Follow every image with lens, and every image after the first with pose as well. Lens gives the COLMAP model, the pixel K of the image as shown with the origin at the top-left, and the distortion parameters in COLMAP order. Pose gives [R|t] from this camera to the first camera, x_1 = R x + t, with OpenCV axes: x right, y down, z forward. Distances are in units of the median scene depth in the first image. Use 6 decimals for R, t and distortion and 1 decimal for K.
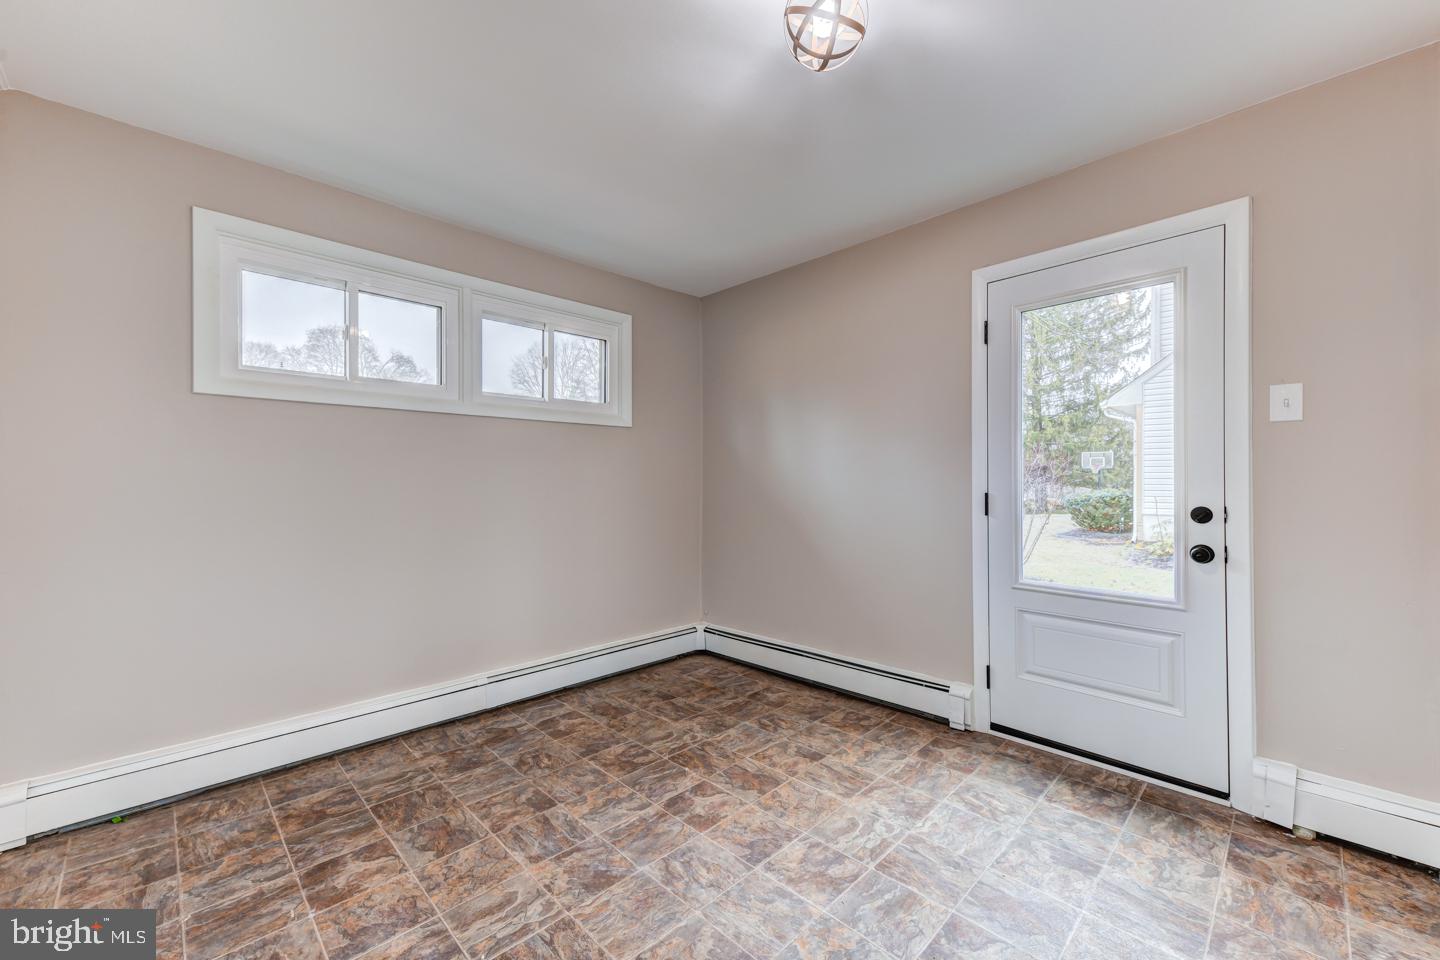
lens RADIAL K [[535.4, 0, 713.2], [0, 535.4, 495.1], [0, 0, 1]] dist [0.018655, 0.000598]
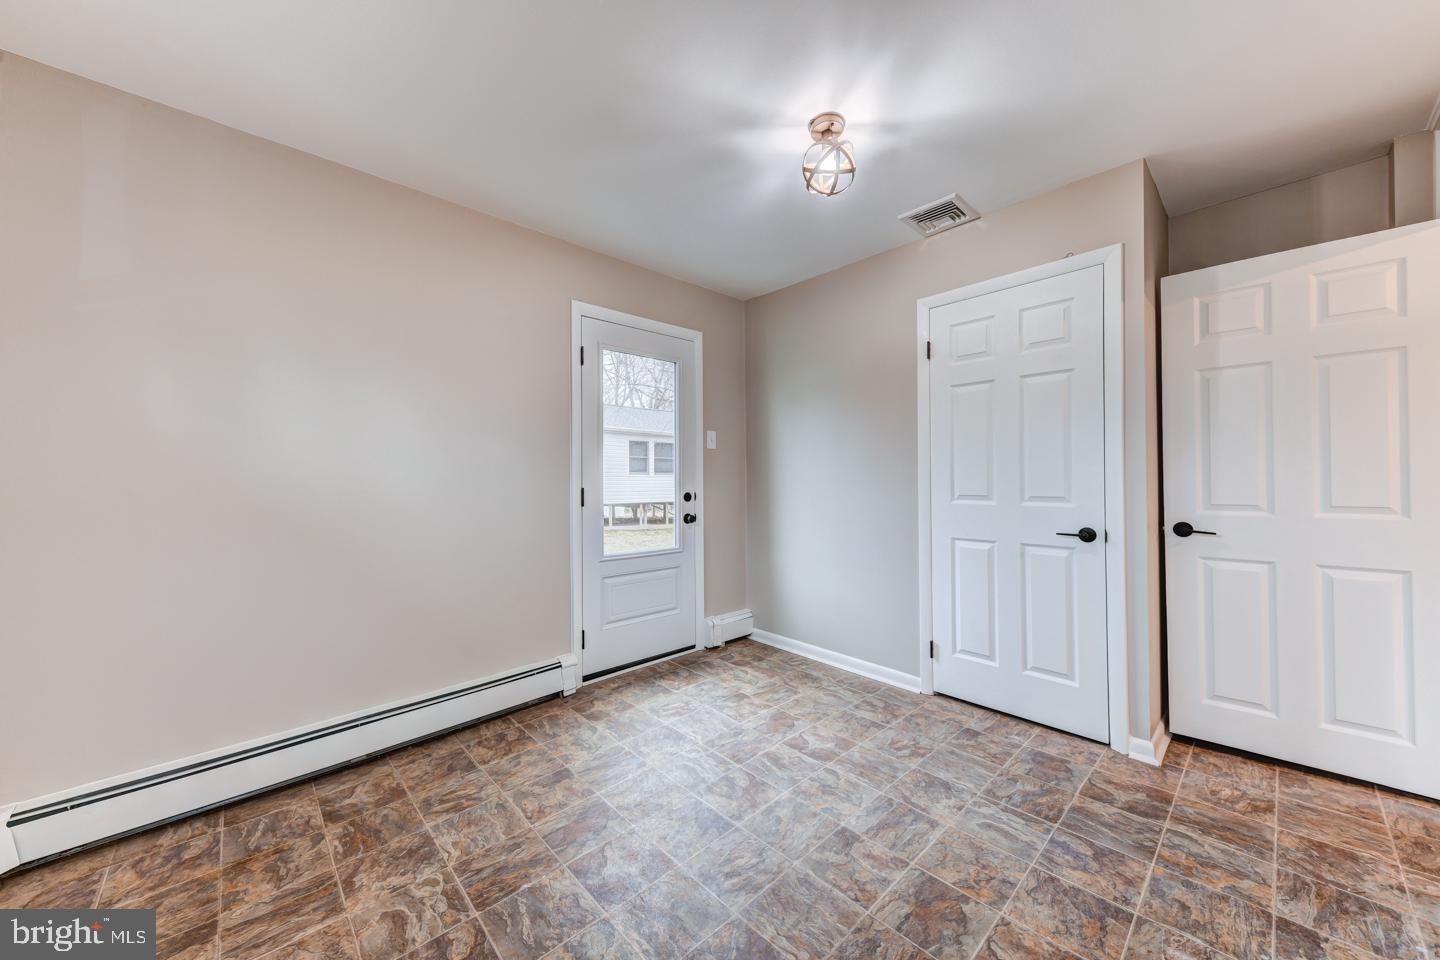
lens RADIAL K [[532.4, 0, 706.7], [0, 532.4, 476.6], [0, 0, 1]] dist [0.026366, -0.002531]
pose [[0.050057, 0.010367, 0.998693, -0.879095], [0.029961, 0.999481, -0.011877, -0.004576], [-0.998297, 0.030516, 0.049720, 0.849366]]
